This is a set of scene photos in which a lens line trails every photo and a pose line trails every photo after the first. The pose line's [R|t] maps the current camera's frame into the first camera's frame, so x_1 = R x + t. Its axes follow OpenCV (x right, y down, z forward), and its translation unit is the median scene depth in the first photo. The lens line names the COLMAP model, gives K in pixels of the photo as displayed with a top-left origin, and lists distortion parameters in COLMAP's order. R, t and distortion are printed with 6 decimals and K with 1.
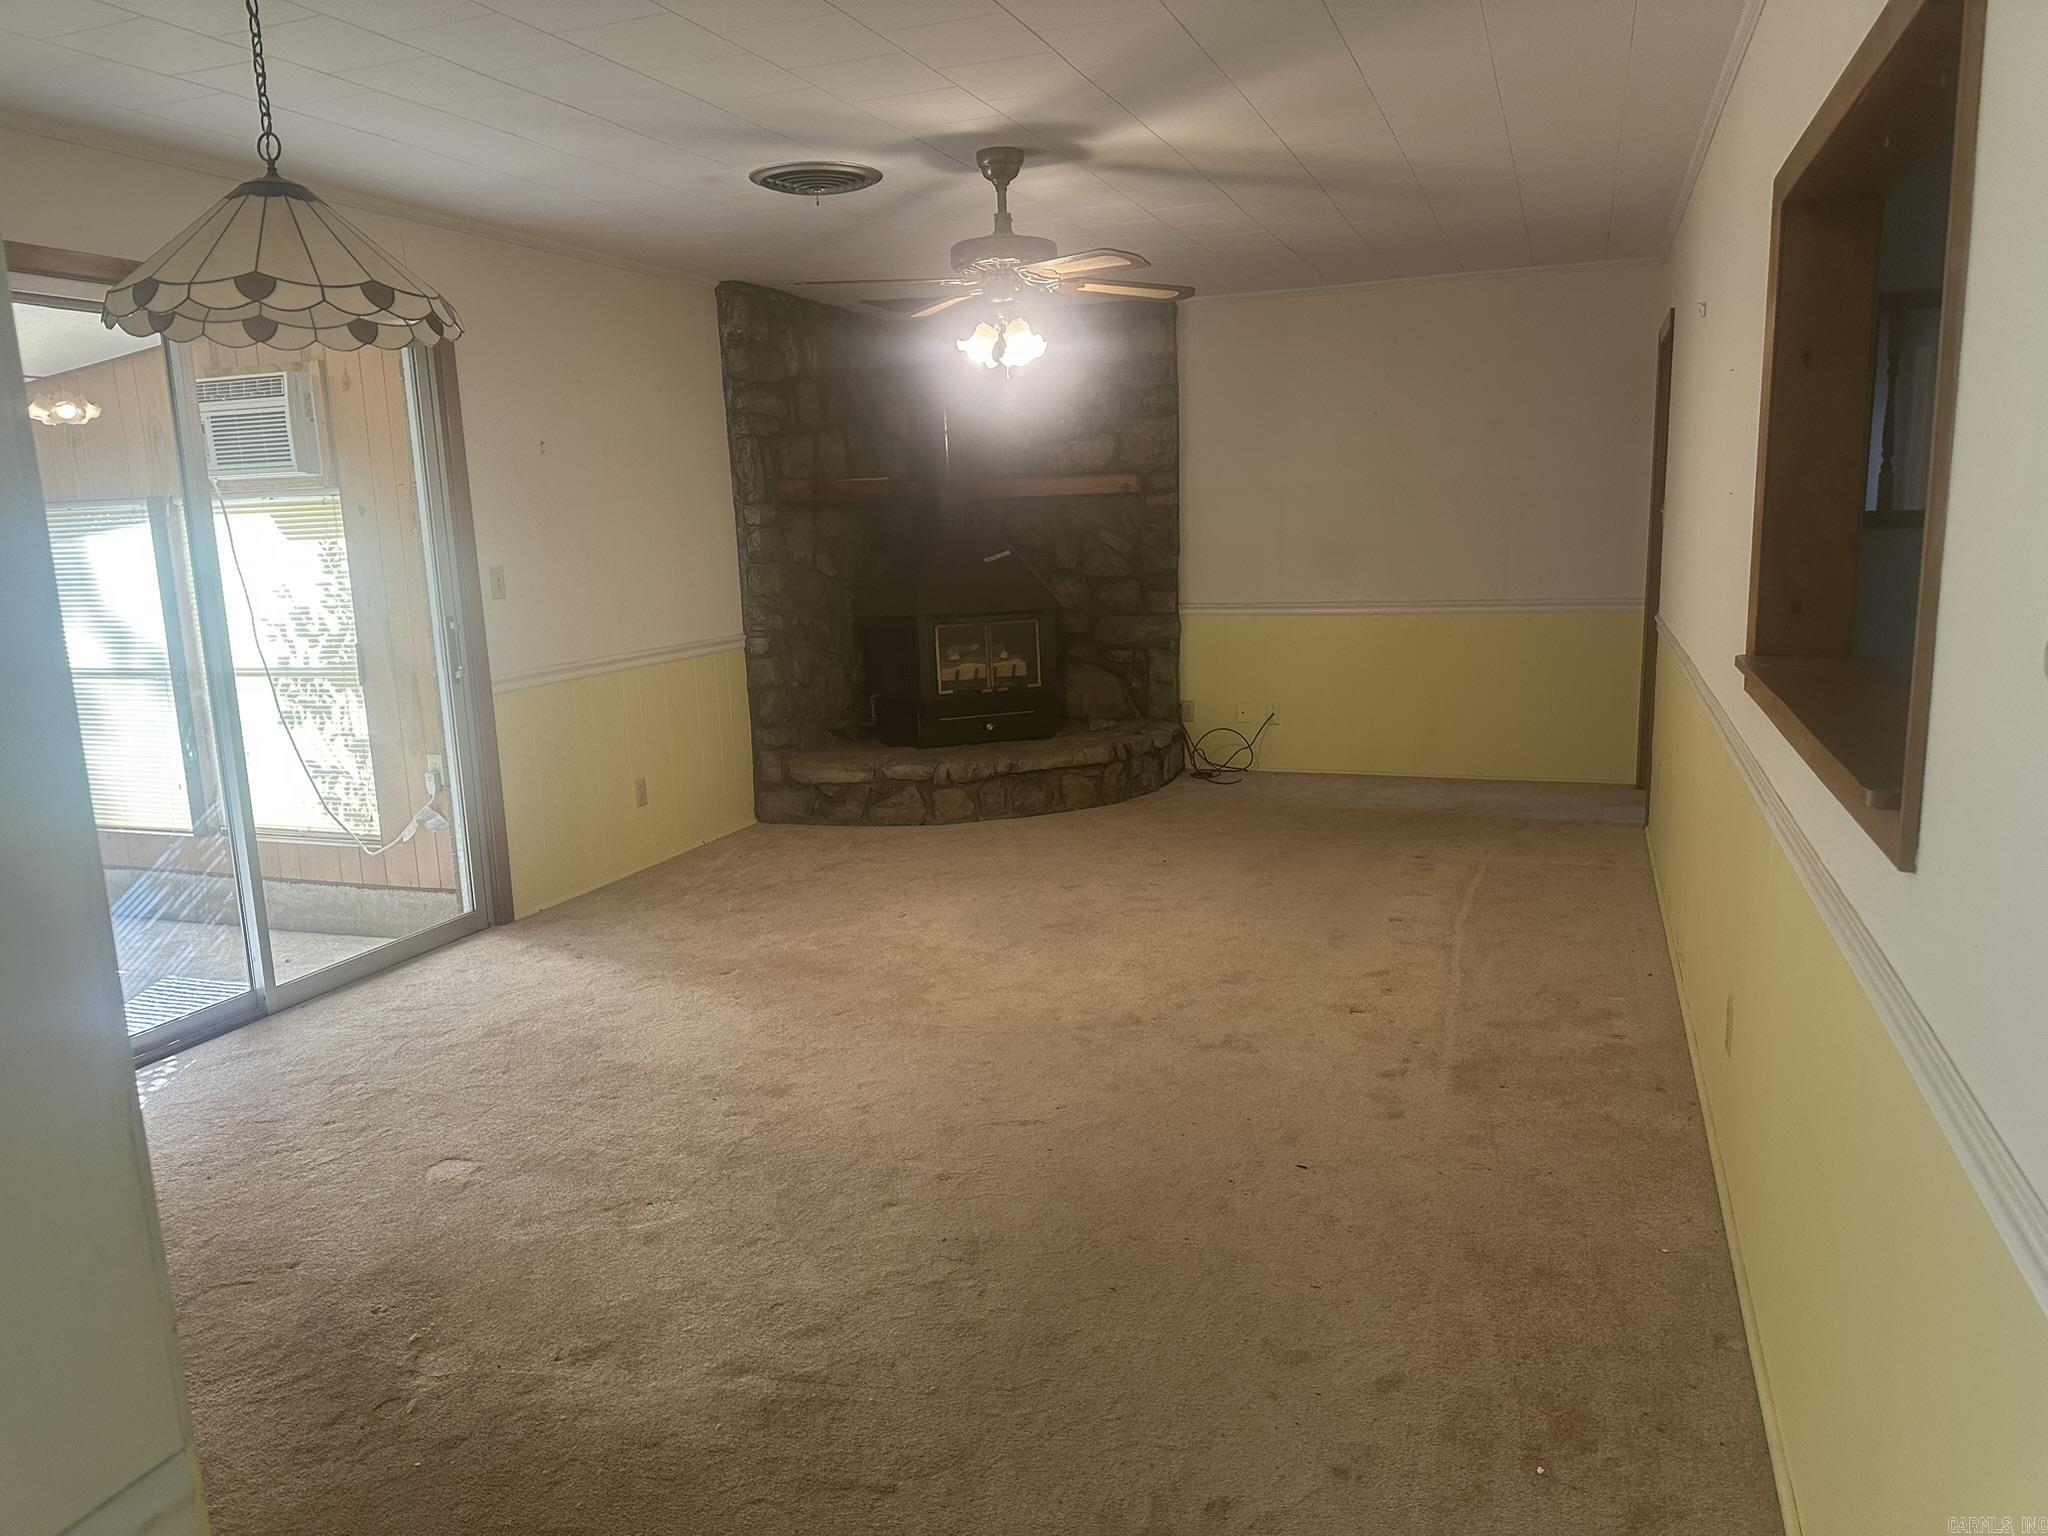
lens RADIAL K [[1438.5, 0, 1022.4], [0, 1438.5, 772.8], [0, 0, 1]] dist [0.001483, 0.000132]
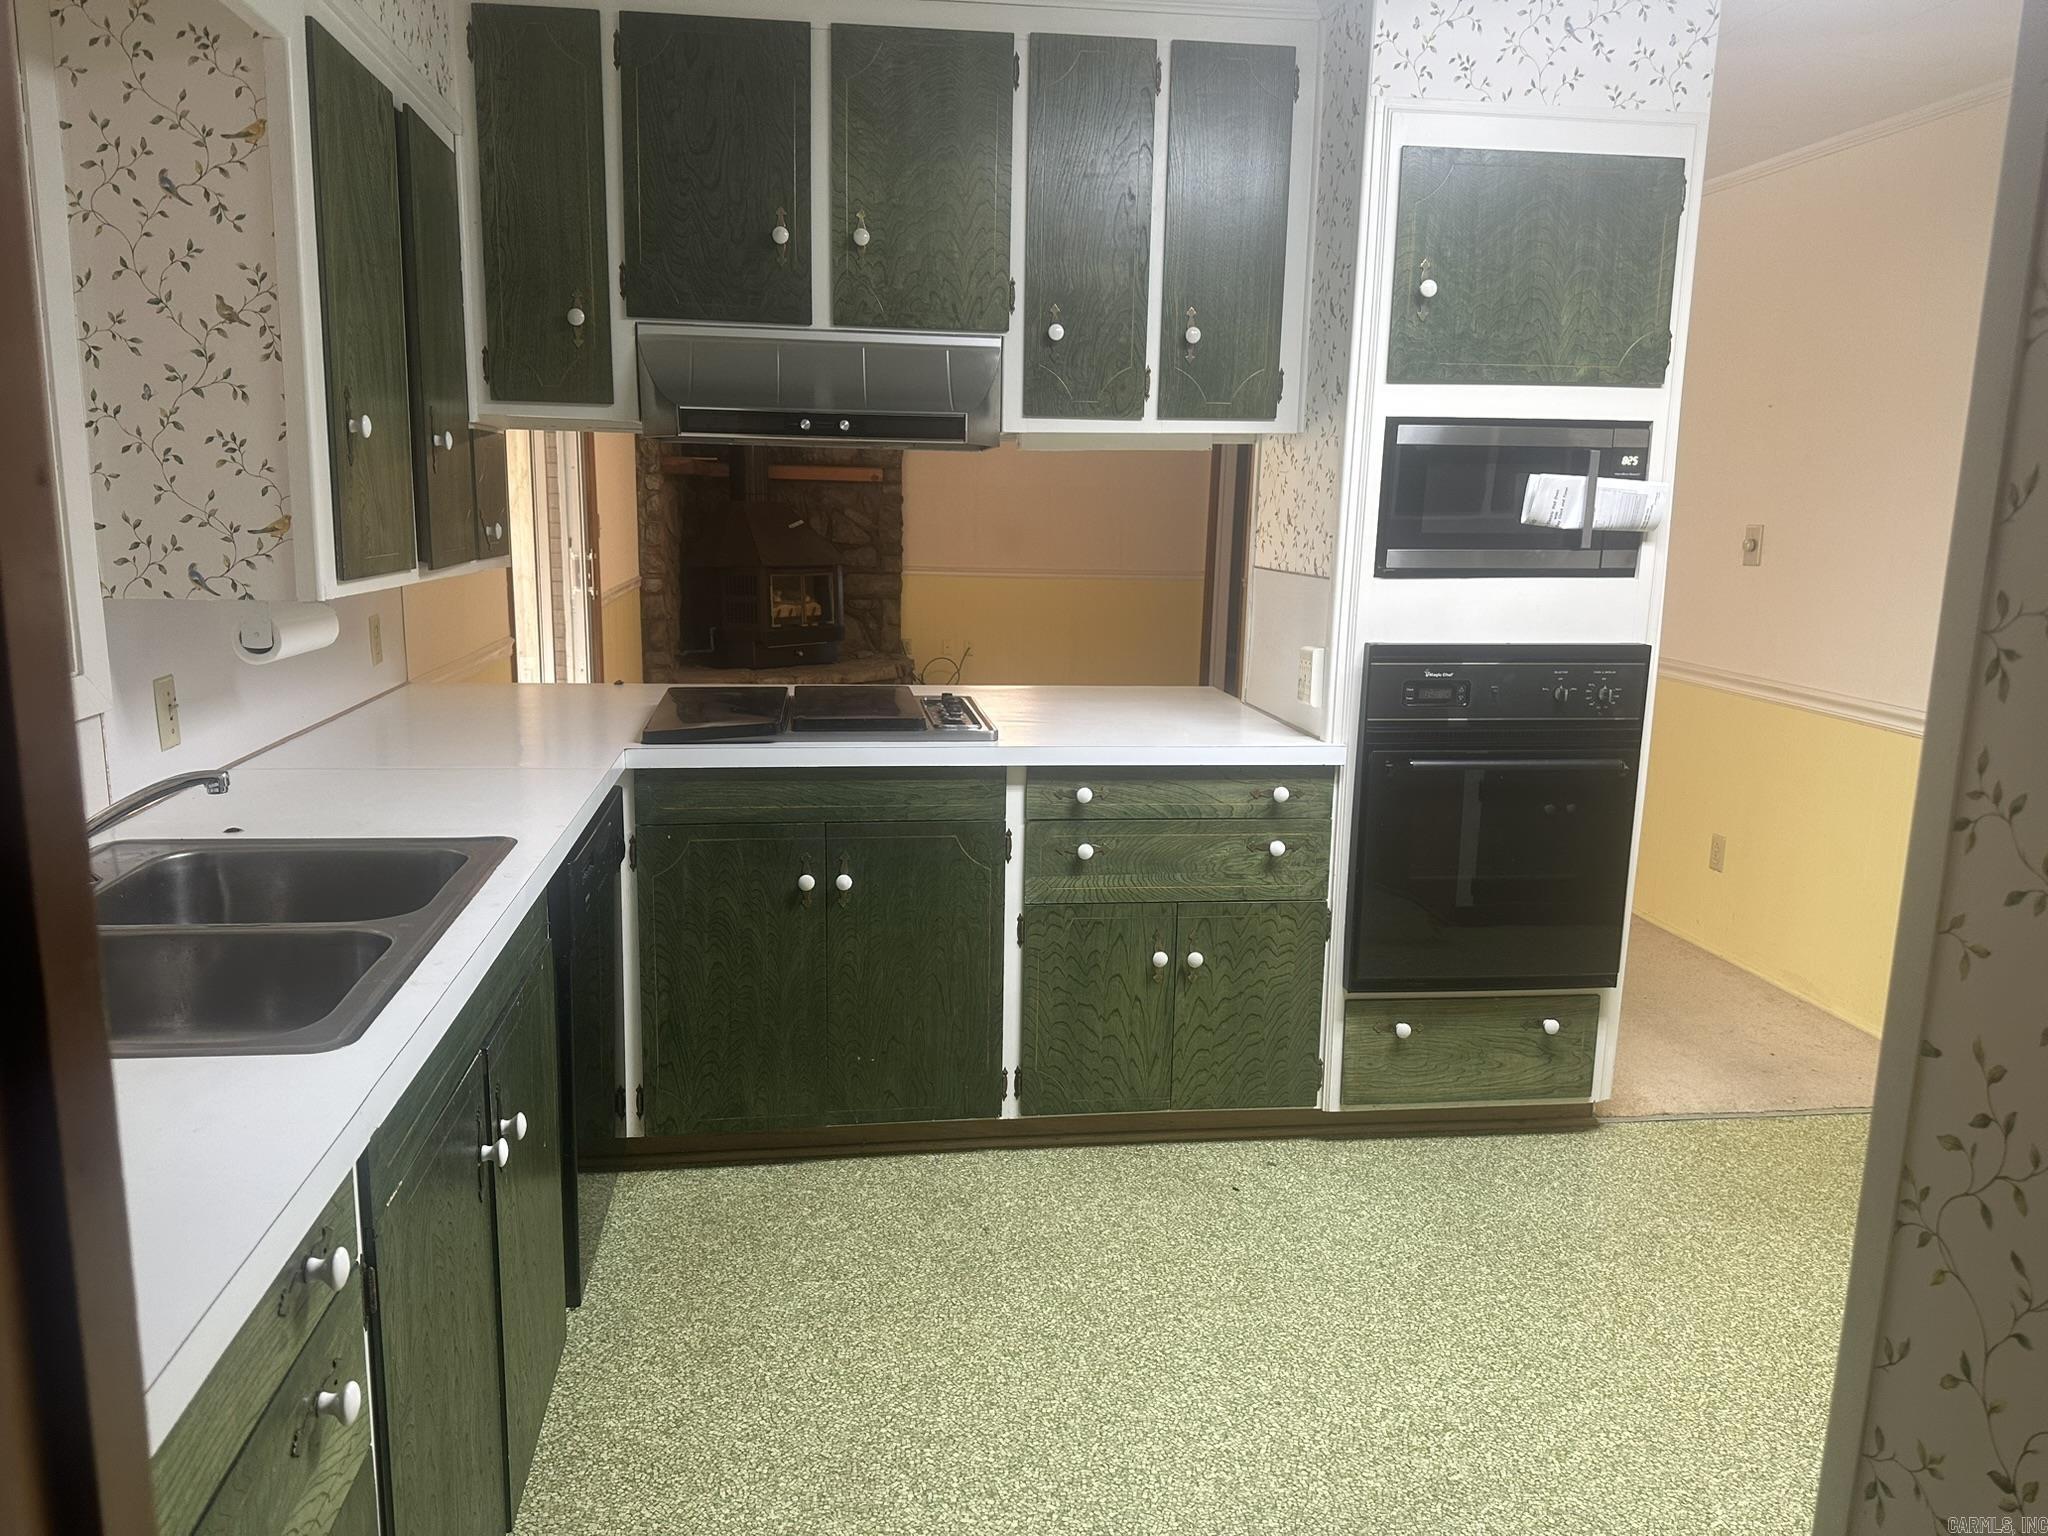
lens RADIAL K [[1438.5, 0, 1023.0], [0, 1438.5, 766.8], [0, 0, 1]] dist [0.001483, 0.000132]
pose [[0.870290, -0.034993, 0.491294, -0.479505], [0.036141, 0.999321, 0.007157, 0.067575], [-0.491211, 0.011528, 0.870964, -0.240682]]
